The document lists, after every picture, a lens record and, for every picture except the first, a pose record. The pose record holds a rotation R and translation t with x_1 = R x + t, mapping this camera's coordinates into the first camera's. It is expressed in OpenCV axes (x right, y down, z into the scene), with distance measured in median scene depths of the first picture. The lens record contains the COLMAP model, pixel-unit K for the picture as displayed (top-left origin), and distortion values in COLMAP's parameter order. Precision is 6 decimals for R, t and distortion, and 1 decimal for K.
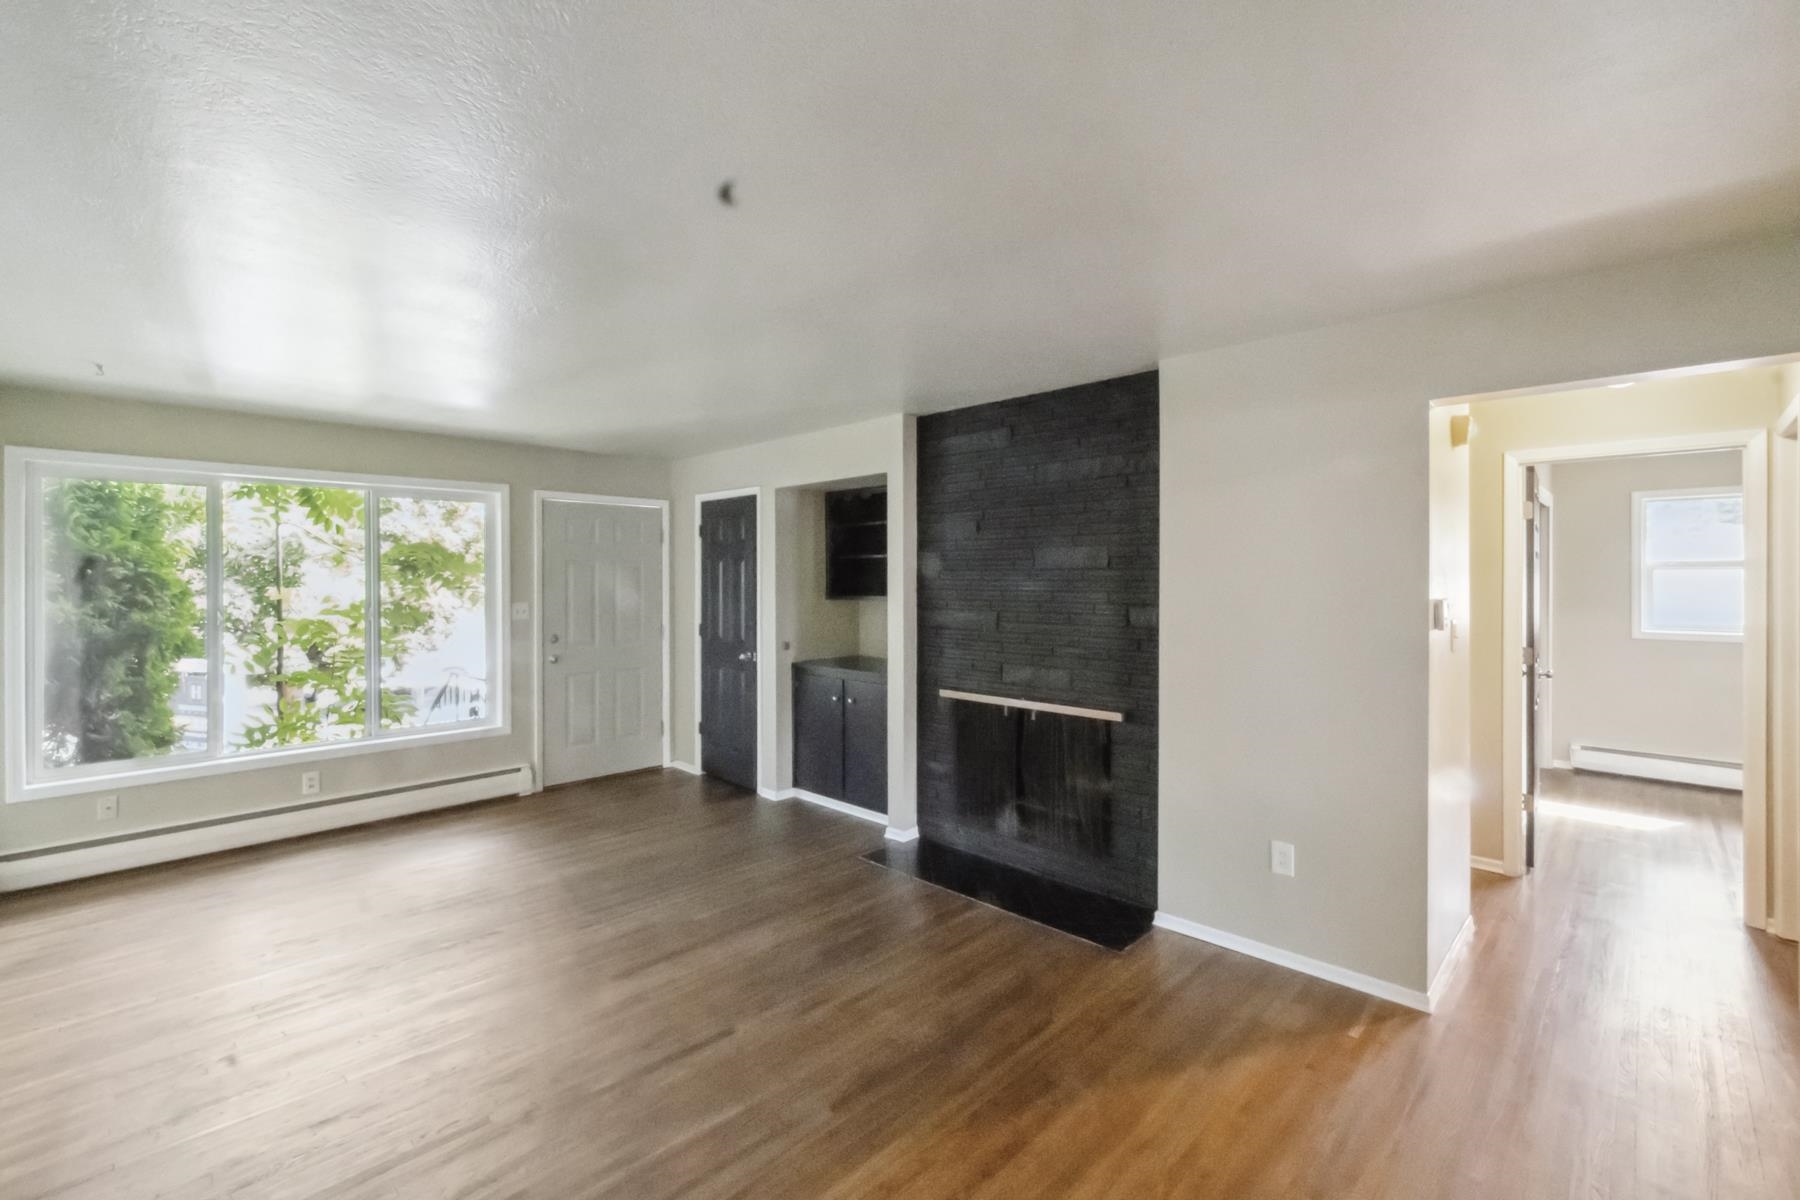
lens RADIAL K [[799.0, 0, 896.3], [0, 799.0, 574.1], [0, 0, 1]] dist [-0.001645, -0.000242]
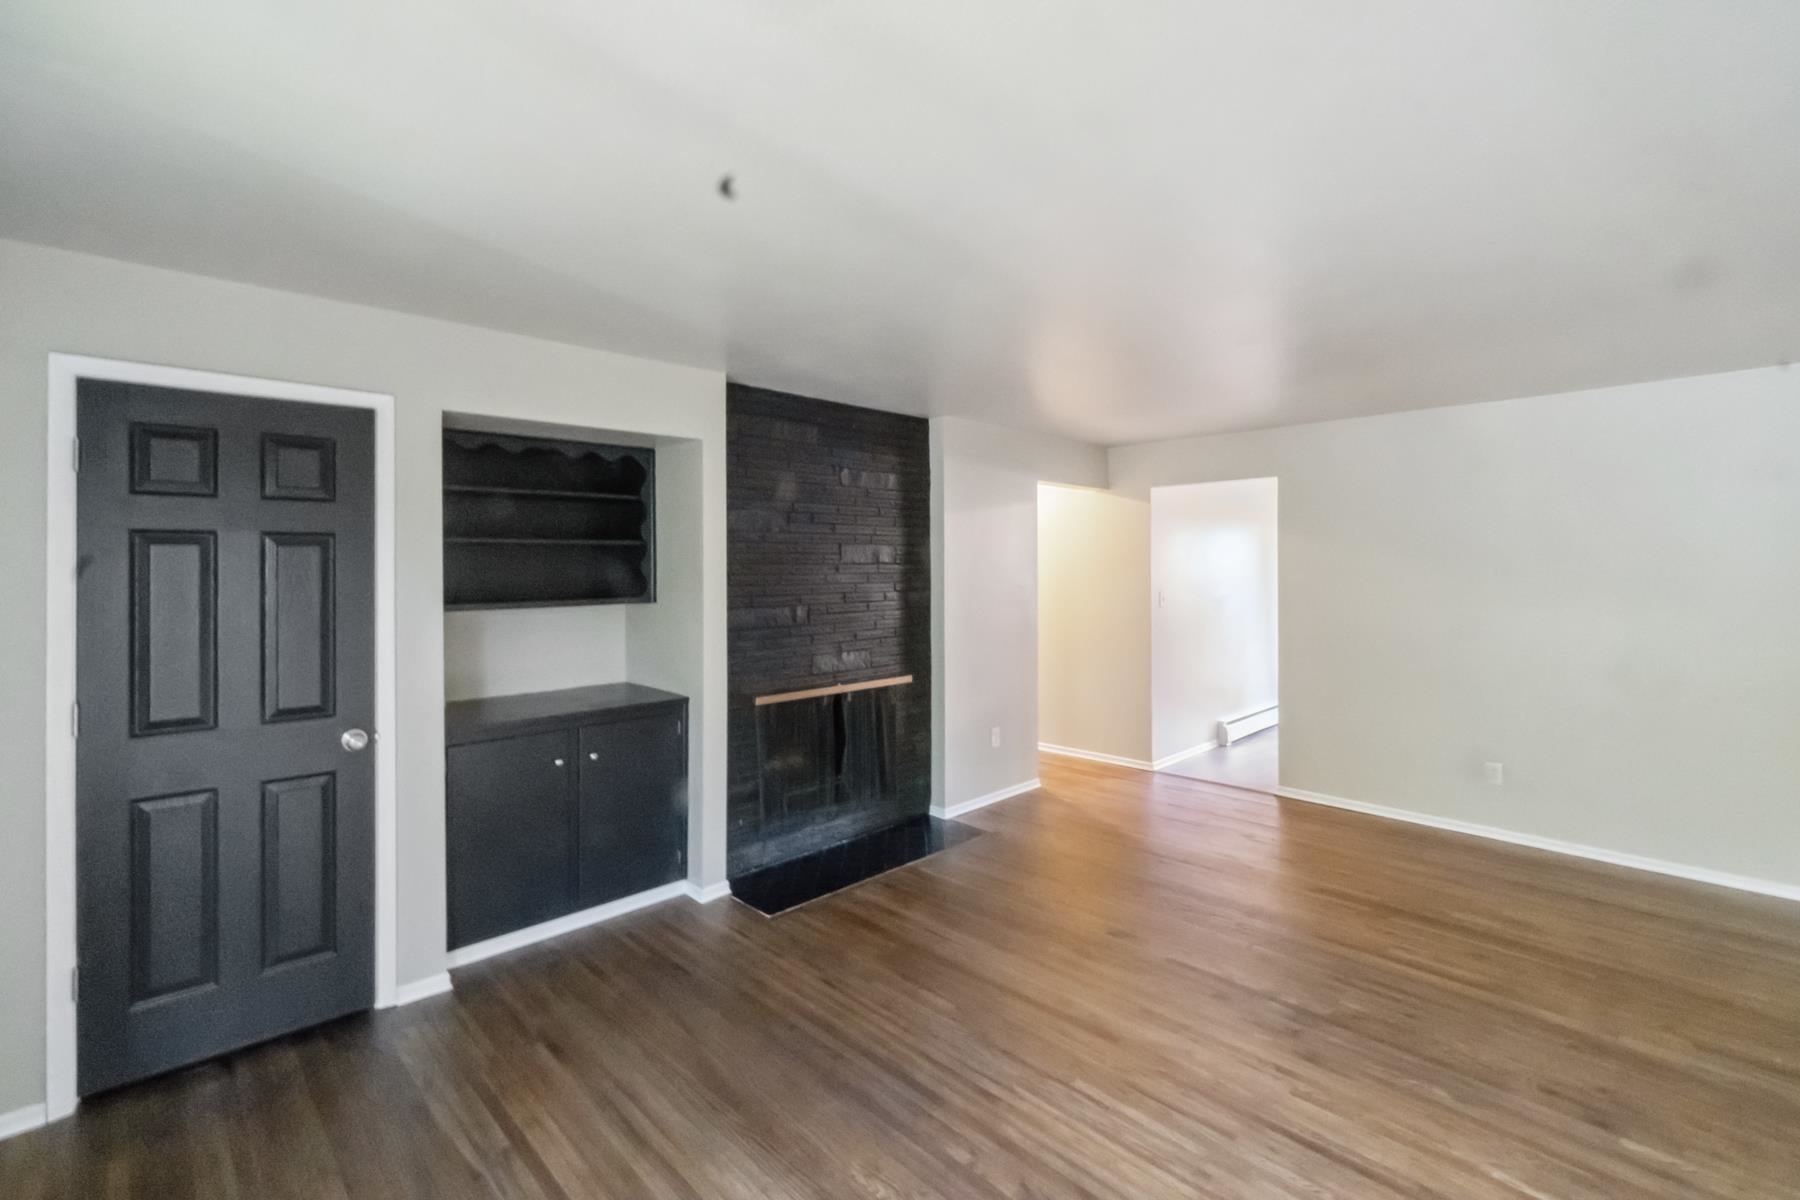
lens RADIAL K [[799.0, 0, 896.3], [0, 799.0, 574.1], [0, 0, 1]] dist [-0.001645, -0.000242]
pose [[0.004269, 0.002616, 0.999987, -0.837338], [0.013473, 0.999906, -0.002674, 0.011098], [-0.999900, 0.013485, 0.004234, 0.839672]]
